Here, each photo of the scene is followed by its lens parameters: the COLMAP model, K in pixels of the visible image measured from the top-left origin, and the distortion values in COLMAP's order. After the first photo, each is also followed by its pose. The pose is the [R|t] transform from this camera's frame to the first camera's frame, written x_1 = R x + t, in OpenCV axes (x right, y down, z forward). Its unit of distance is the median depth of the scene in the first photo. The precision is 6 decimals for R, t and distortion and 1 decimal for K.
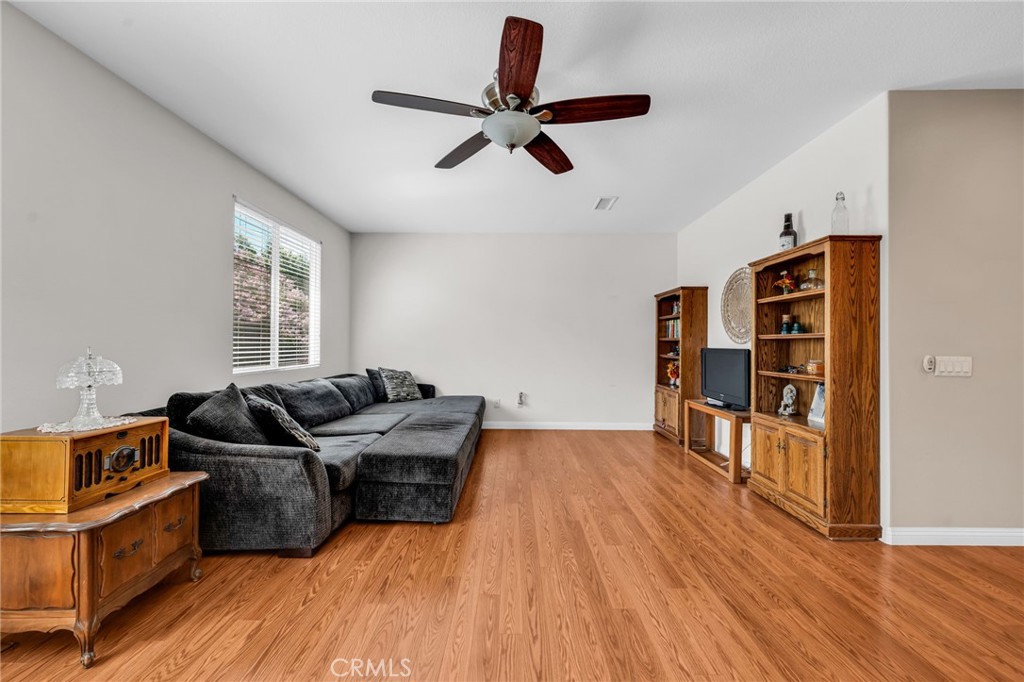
lens RADIAL K [[410.4, 0, 507.5], [0, 410.4, 344.8], [0, 0, 1]] dist [-0.001778, 0.000128]
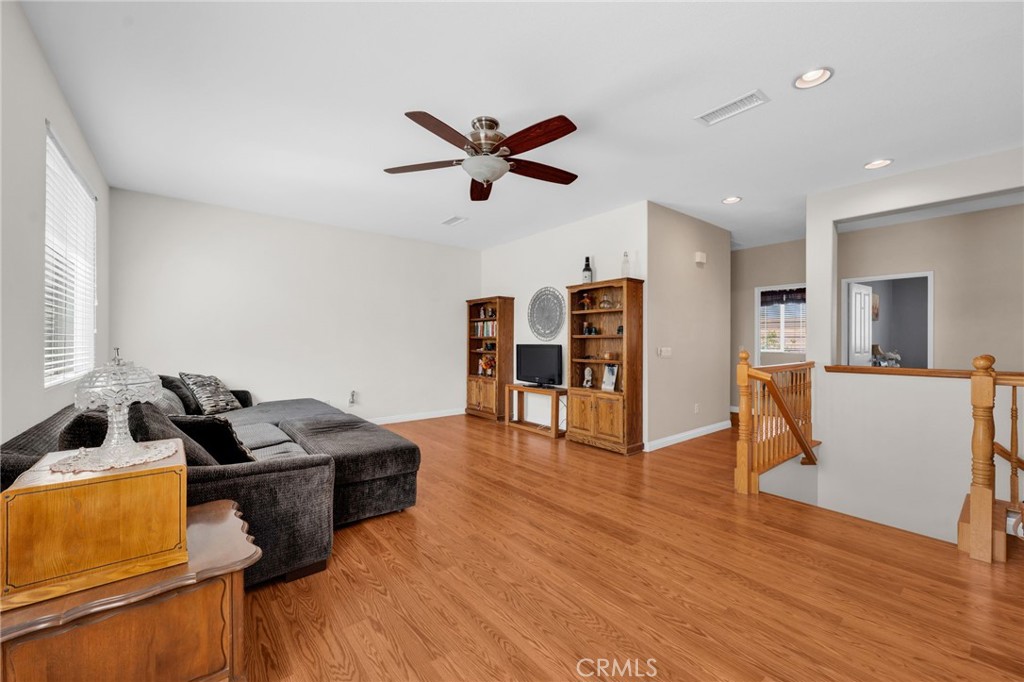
lens RADIAL K [[410.4, 0, 507.5], [0, 410.4, 344.8], [0, 0, 1]] dist [-0.001778, 0.000128]
pose [[0.767937, -0.009276, 0.640458, -0.557483], [0.005174, 0.999952, 0.008278, -0.002575], [-0.640504, -0.003043, 0.767948, 0.005680]]
